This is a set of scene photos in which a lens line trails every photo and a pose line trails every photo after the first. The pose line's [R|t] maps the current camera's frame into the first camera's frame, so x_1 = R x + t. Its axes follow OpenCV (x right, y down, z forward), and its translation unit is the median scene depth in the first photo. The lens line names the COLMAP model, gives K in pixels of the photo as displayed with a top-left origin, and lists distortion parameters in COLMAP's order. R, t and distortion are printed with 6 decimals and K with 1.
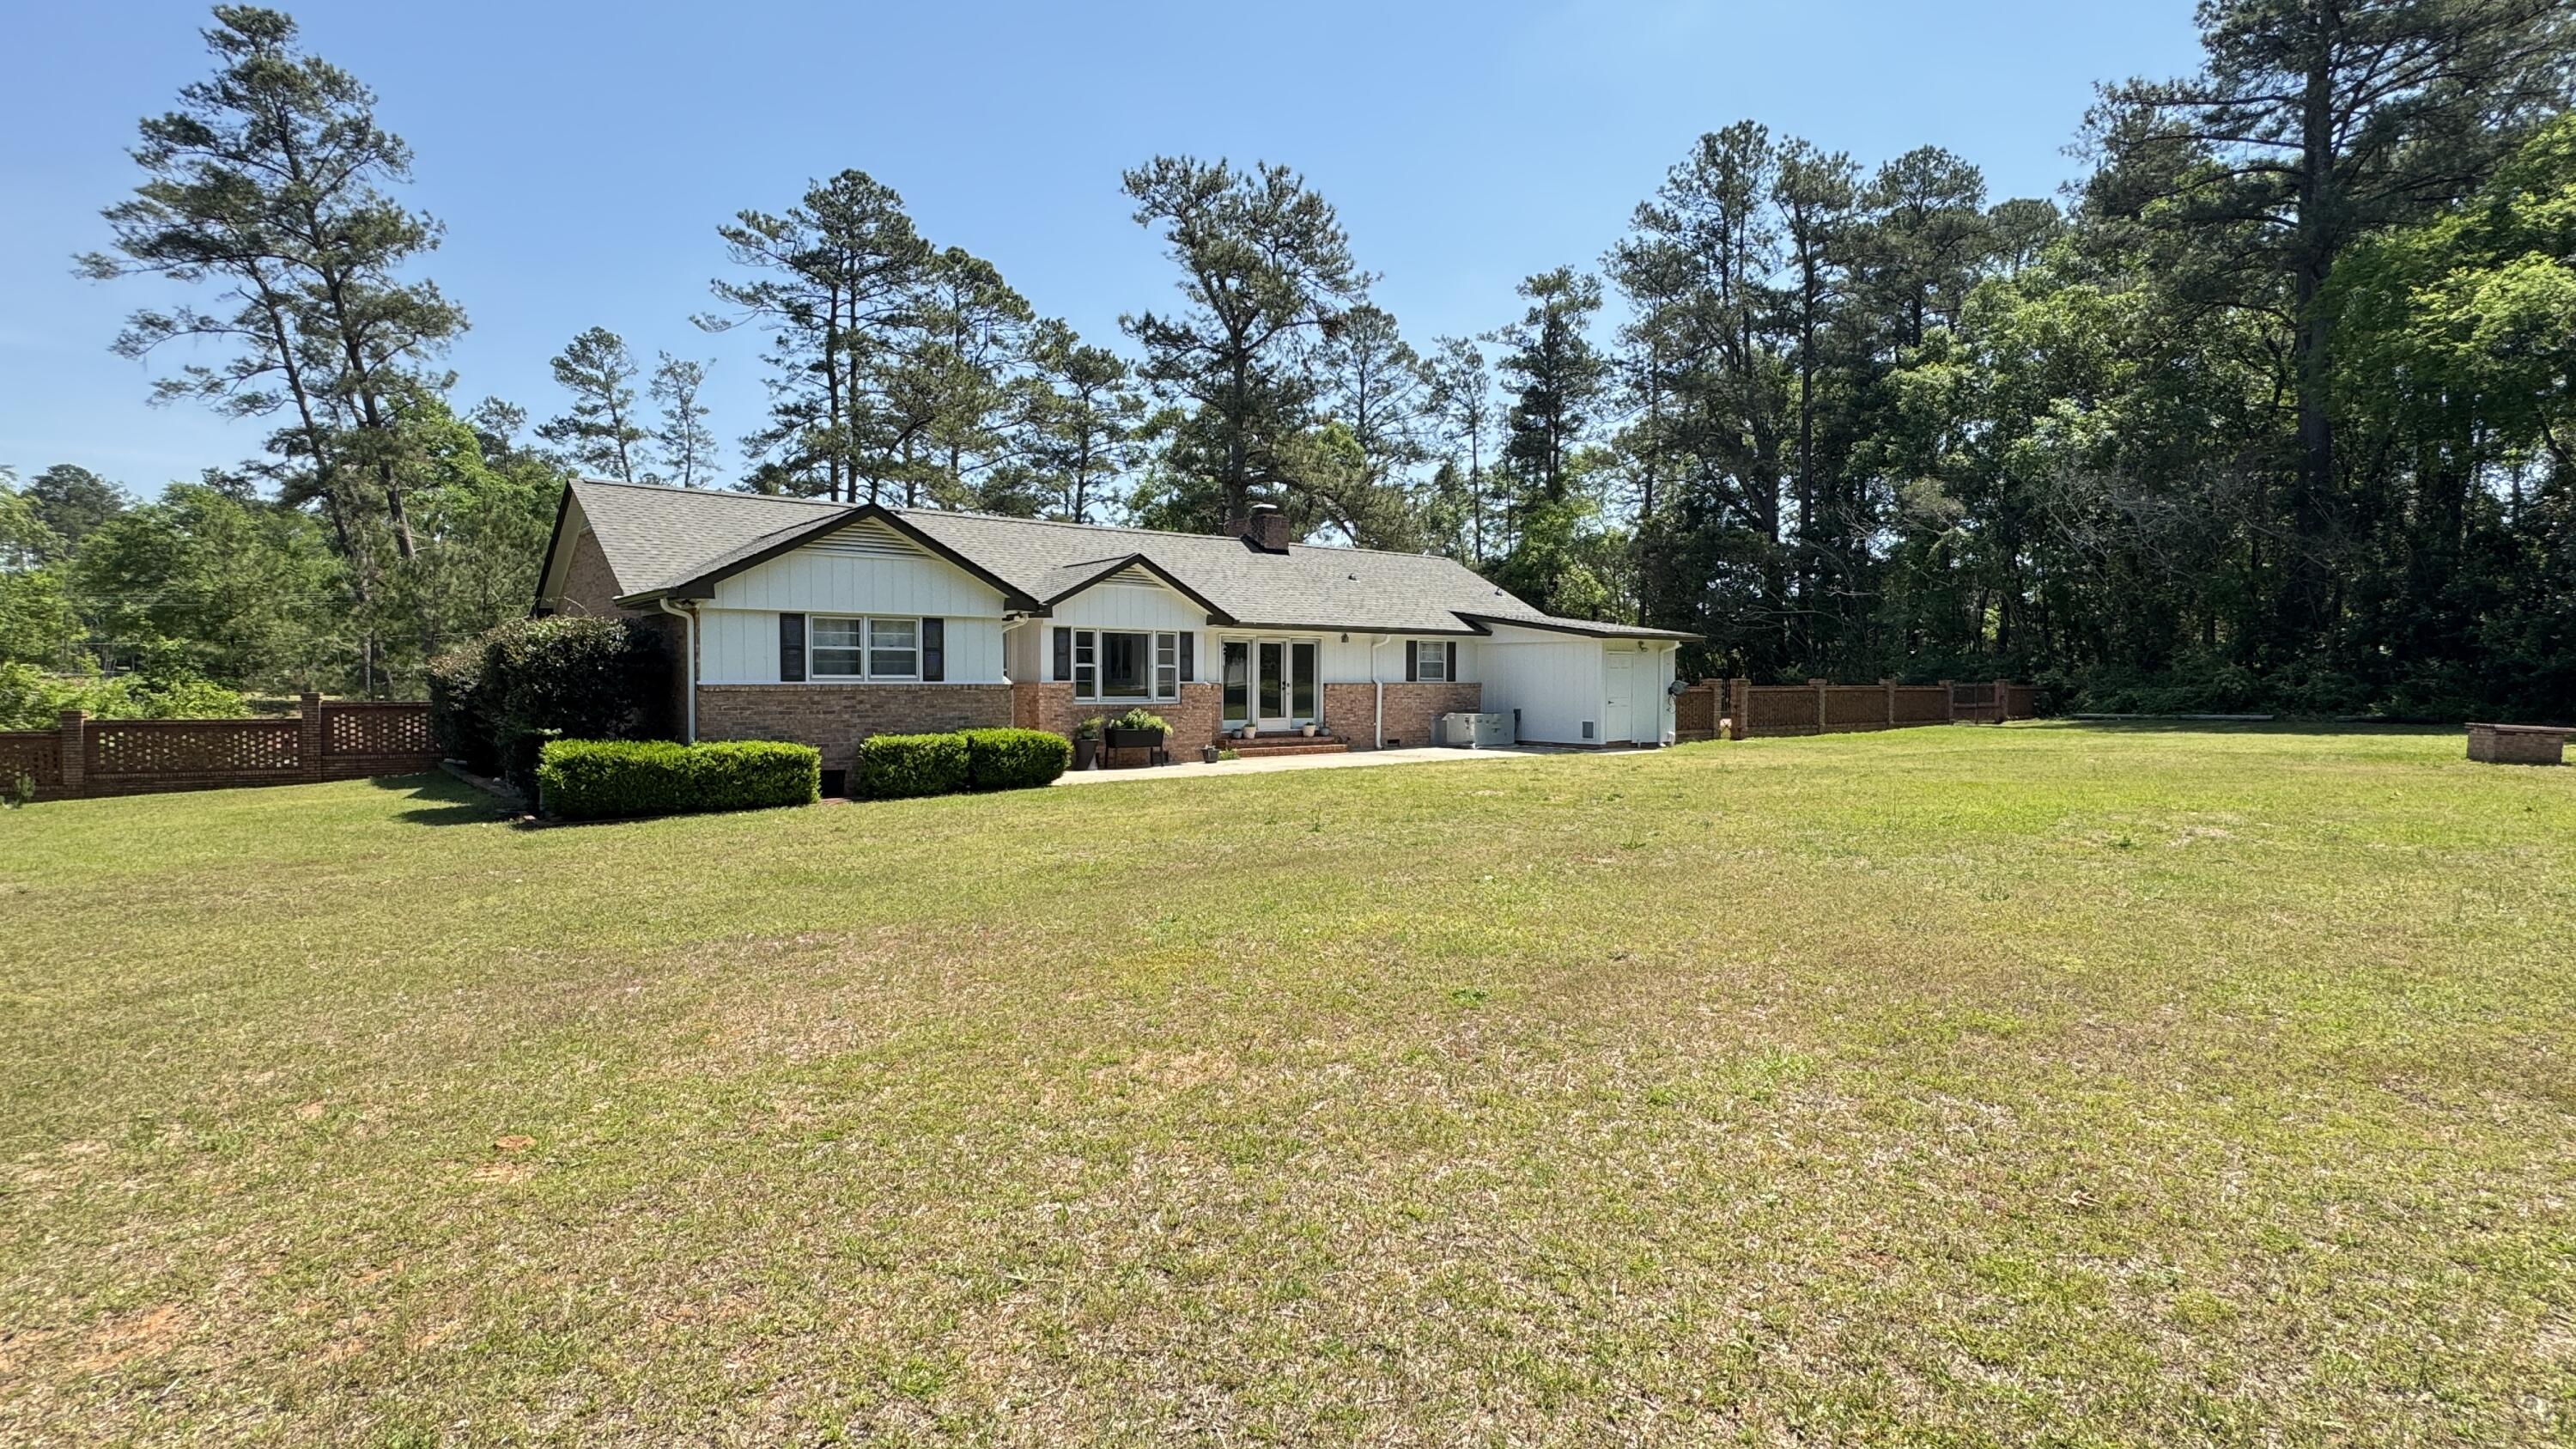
lens RADIAL K [[1237.8, 0, 1288.0], [0, 1237.8, 724.5], [0, 0, 1]] dist [-0.002755, -0.000629]
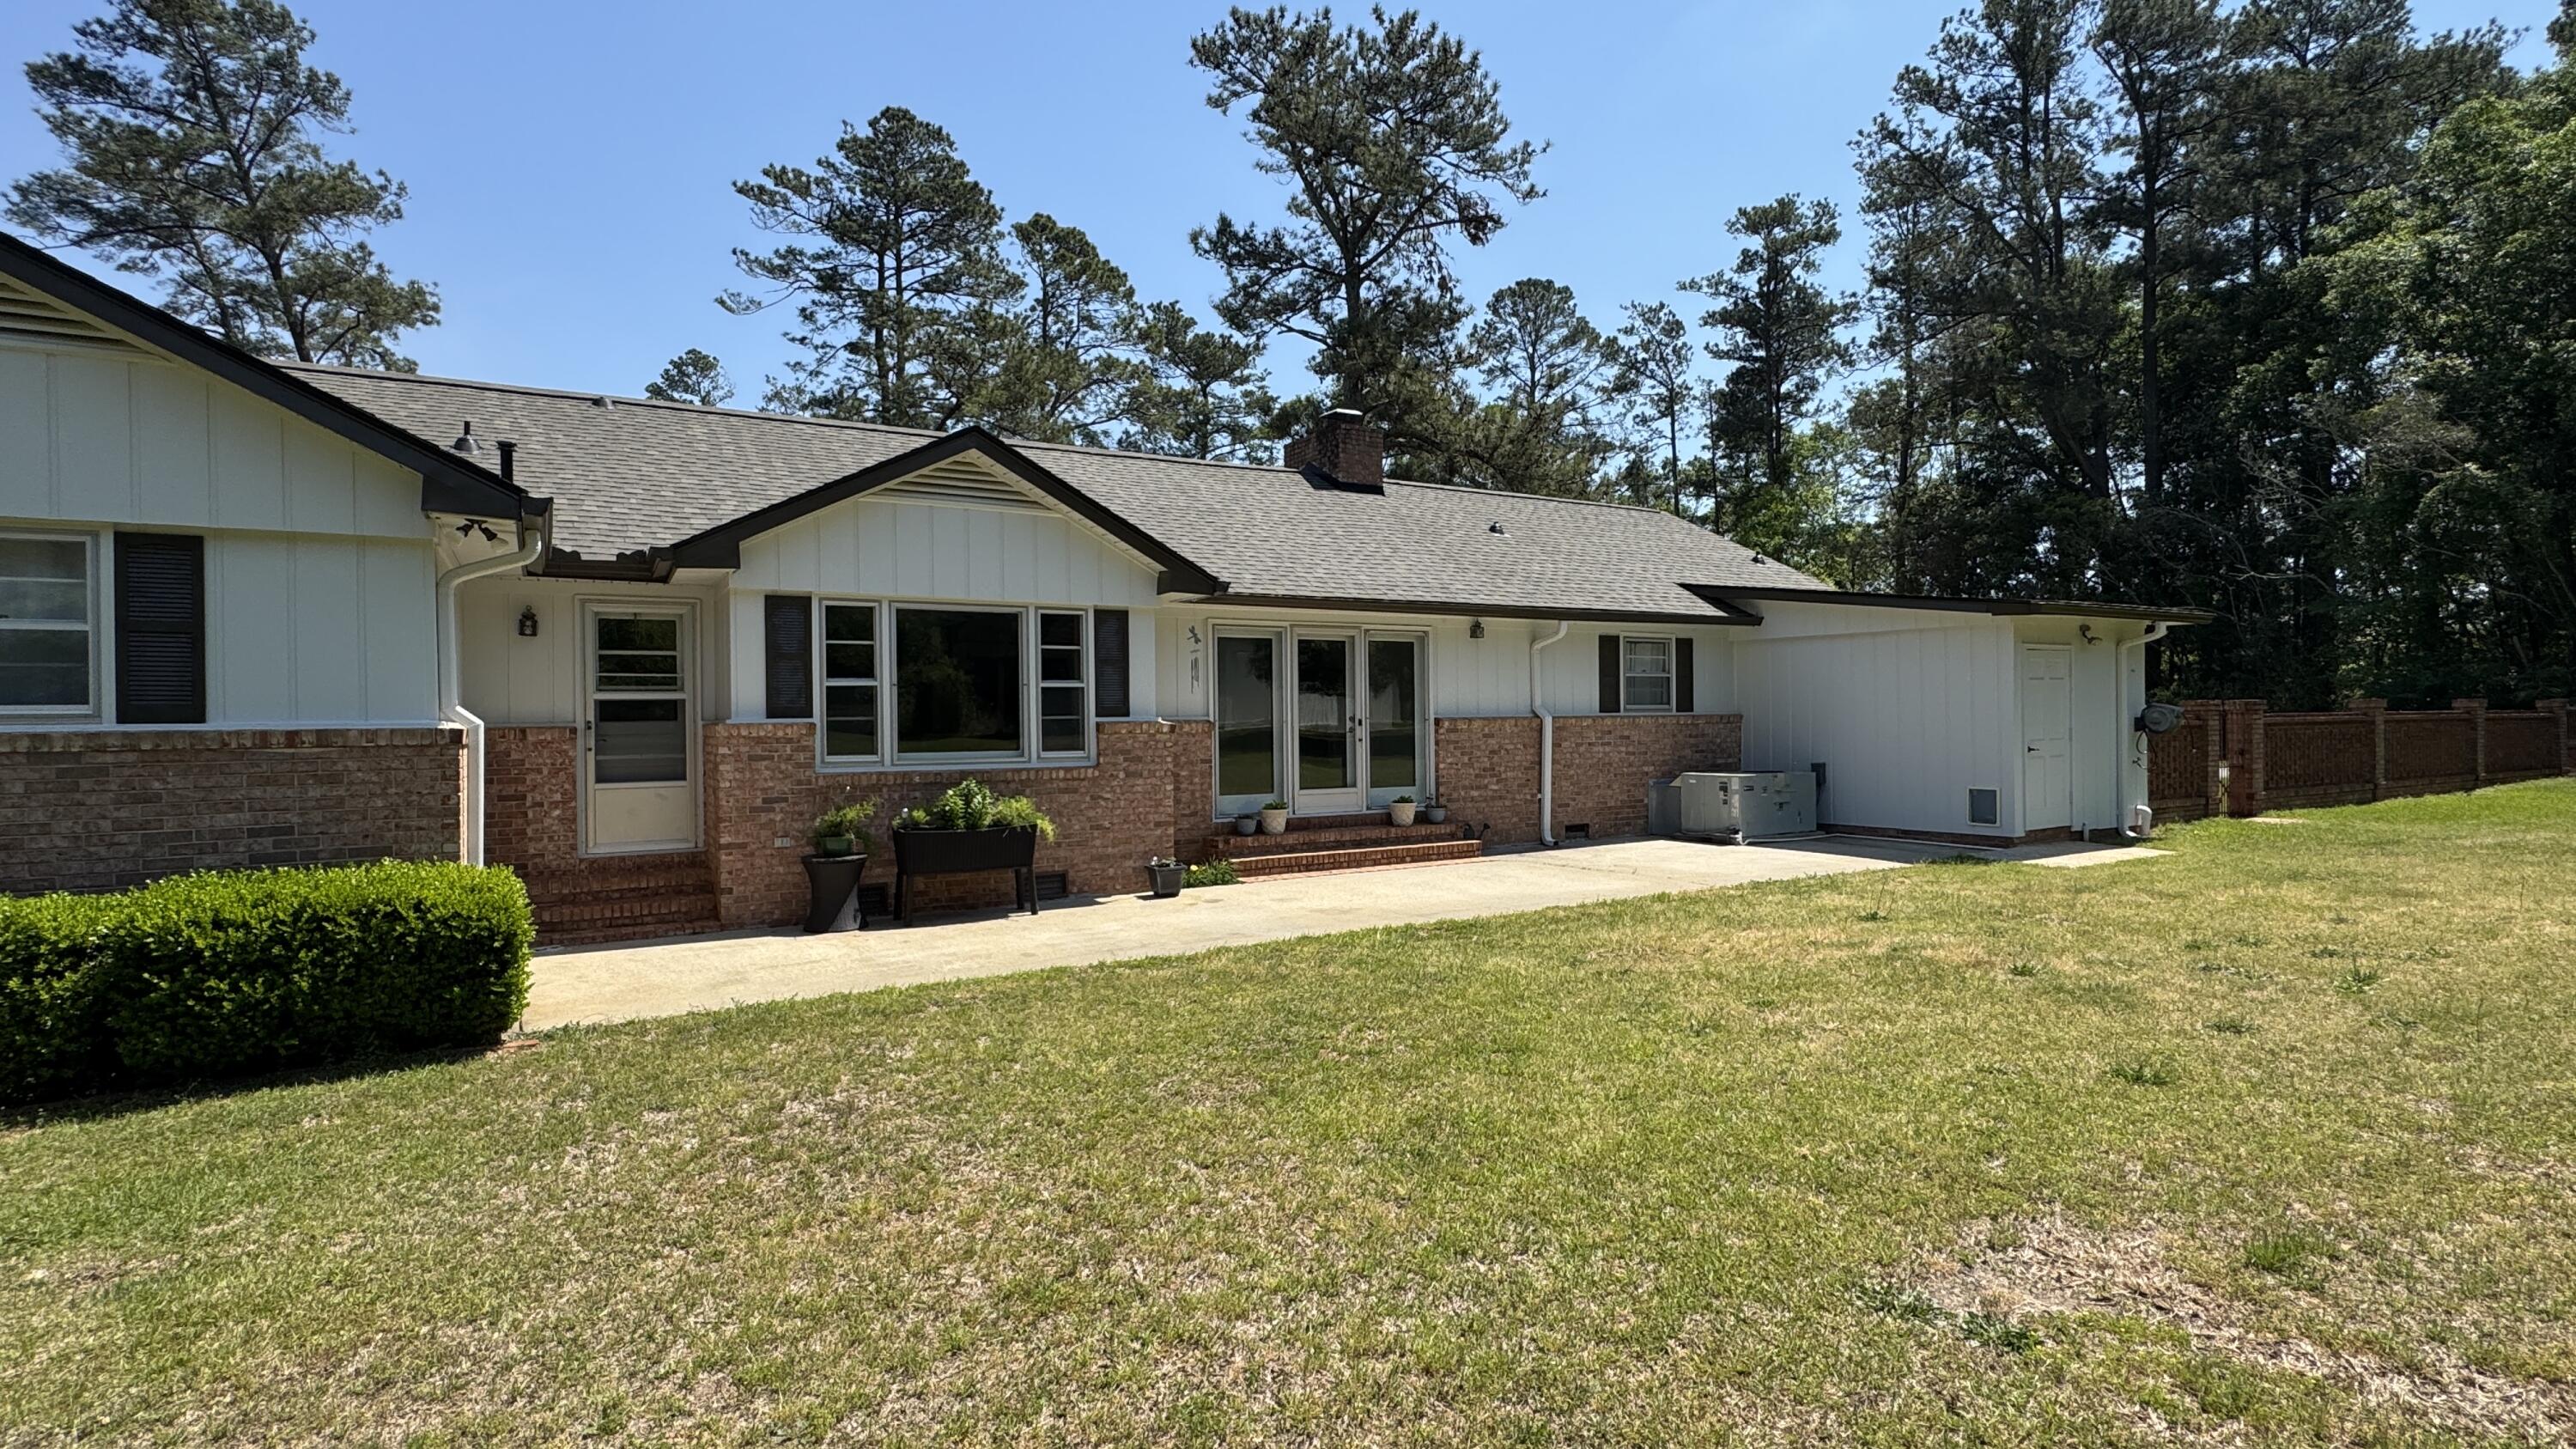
lens RADIAL K [[1257.7, 0, 1288.0], [0, 1257.7, 724.5], [0, 0, 1]] dist [-0.001316, 0.000869]
pose [[0.989985, -0.014400, -0.140437, 0.023519], [0.009717, 0.999376, -0.033971, -0.007688], [0.140839, 0.032266, 0.989507, 0.269839]]
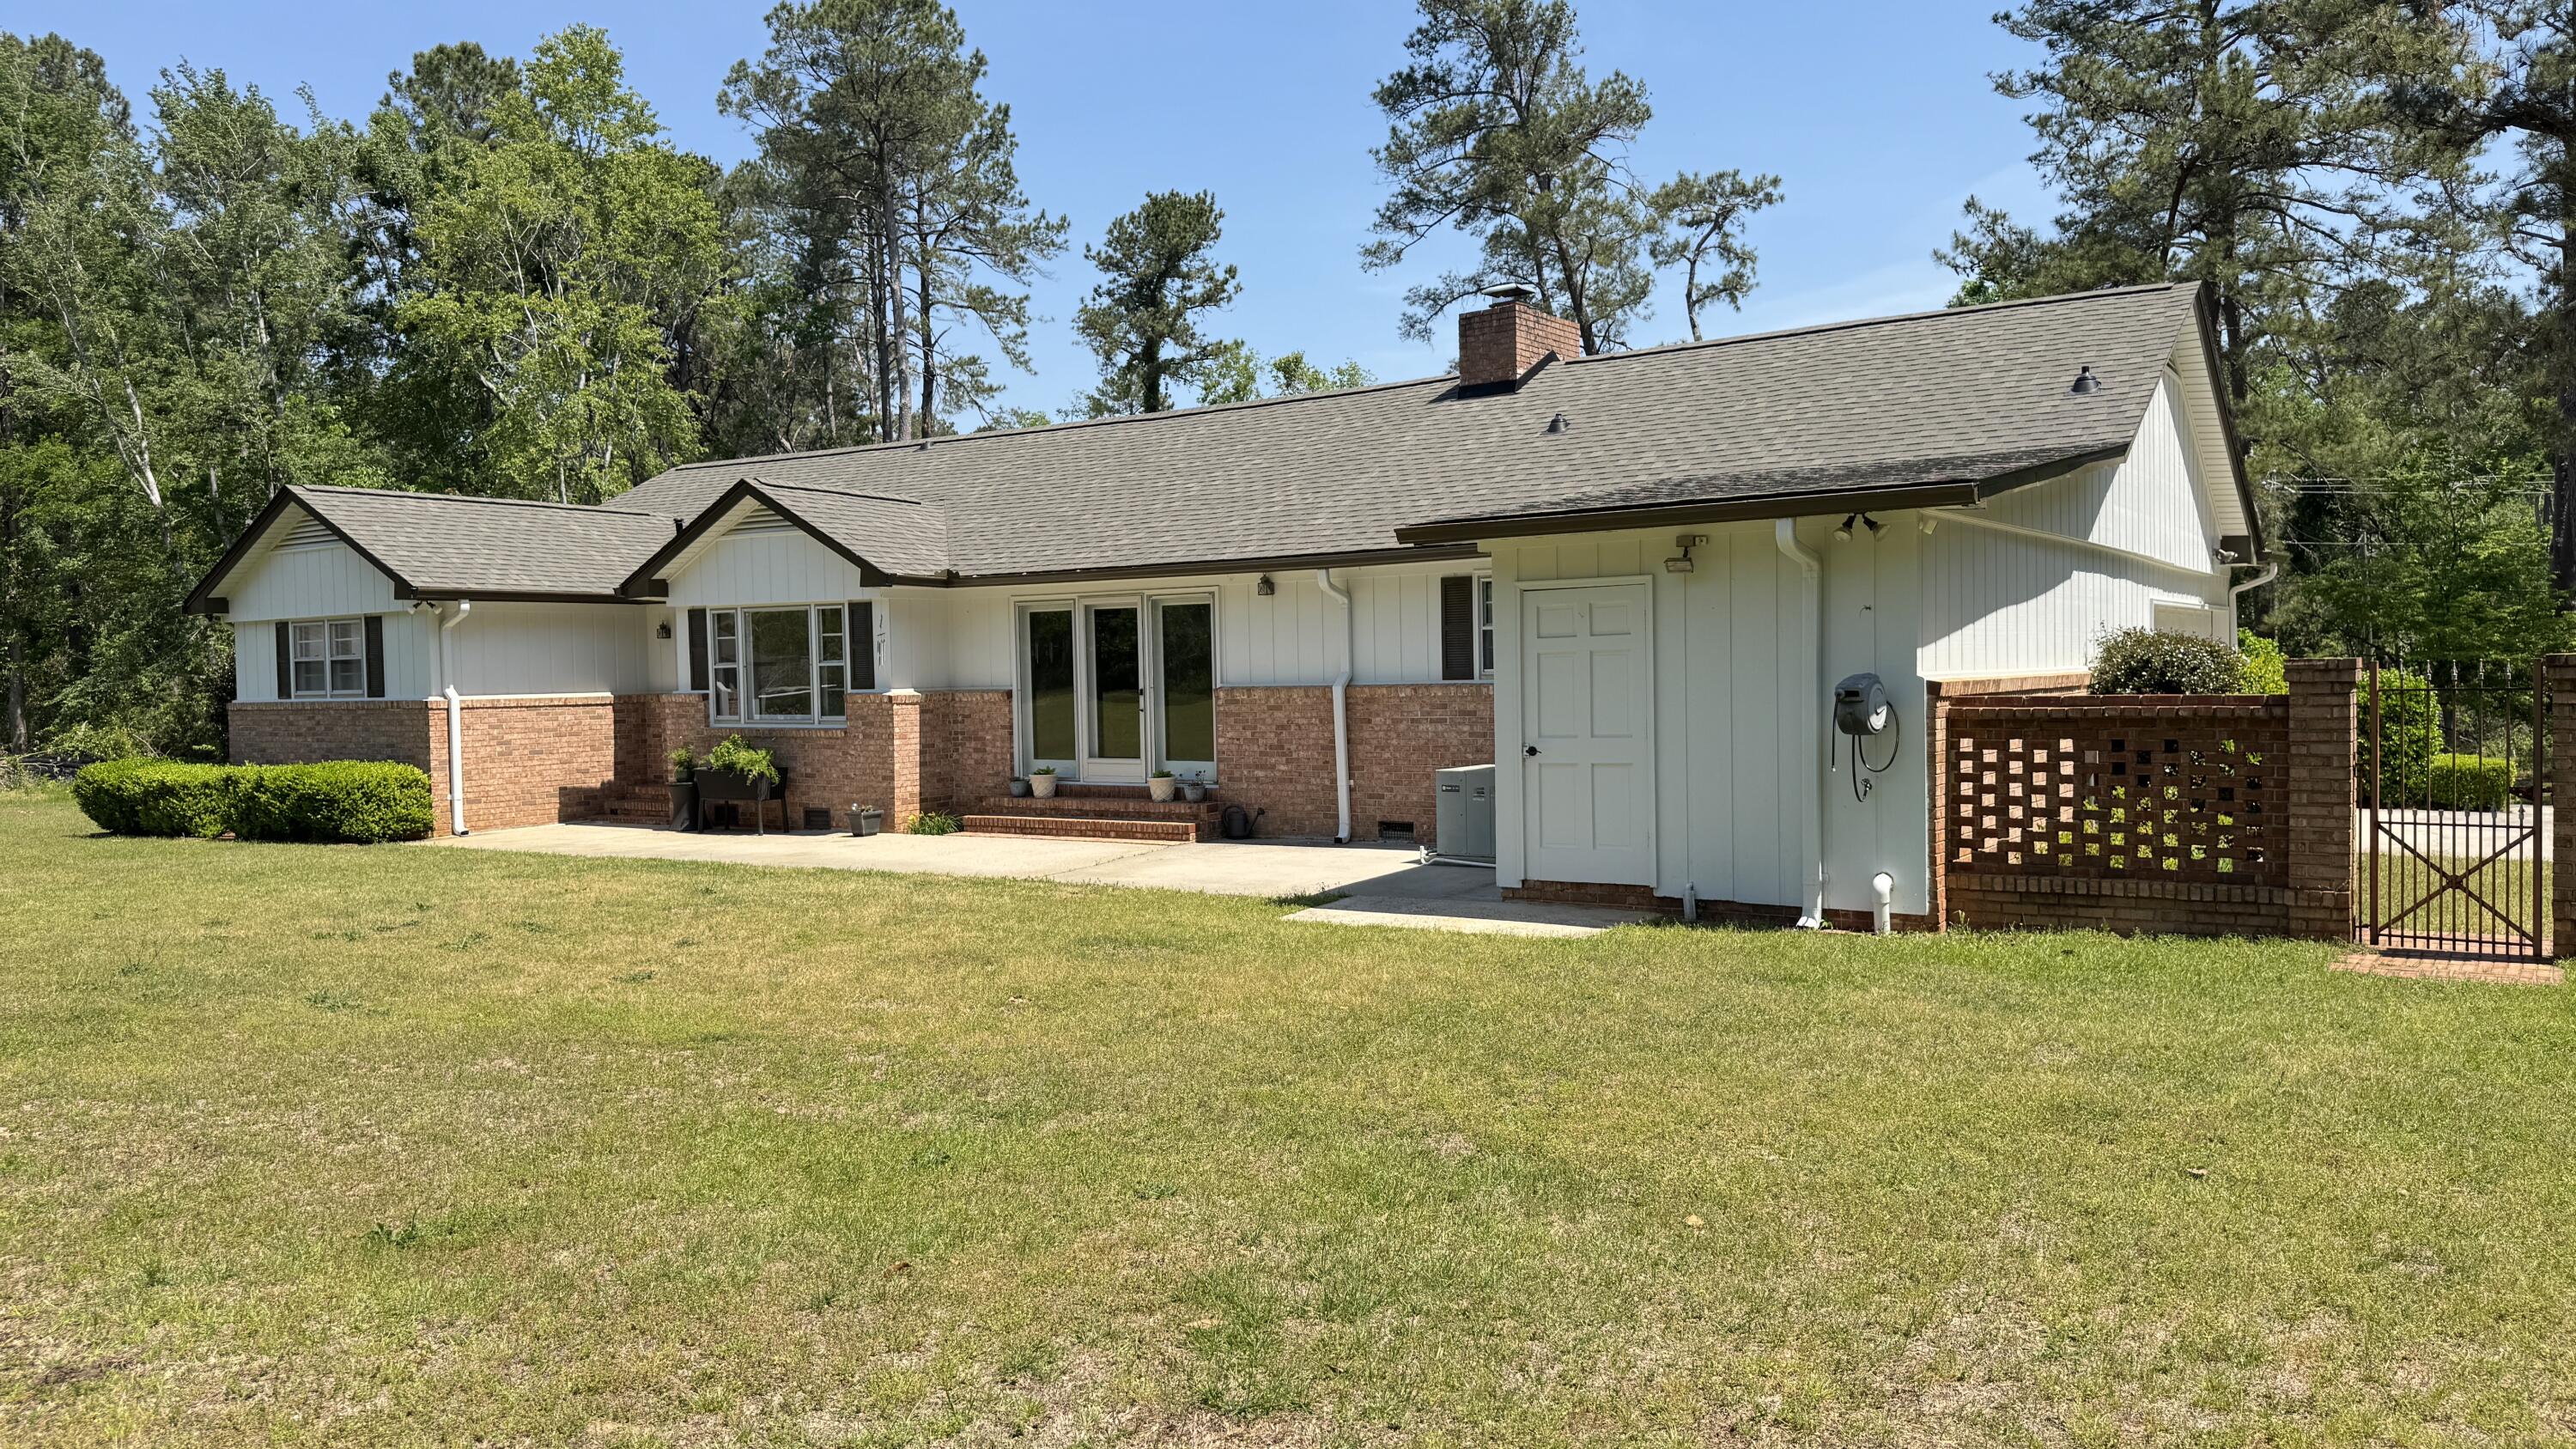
lens RADIAL K [[1790.0, 0, 1288.0], [0, 1790.0, 724.5], [0, 0, 1]] dist [0.072720, 0.000260]
pose [[0.305851, 0.022124, -0.951822, 0.373388], [-0.014002, 0.999726, 0.018738, -0.018072], [0.951977, 0.007596, 0.306077, 0.459016]]
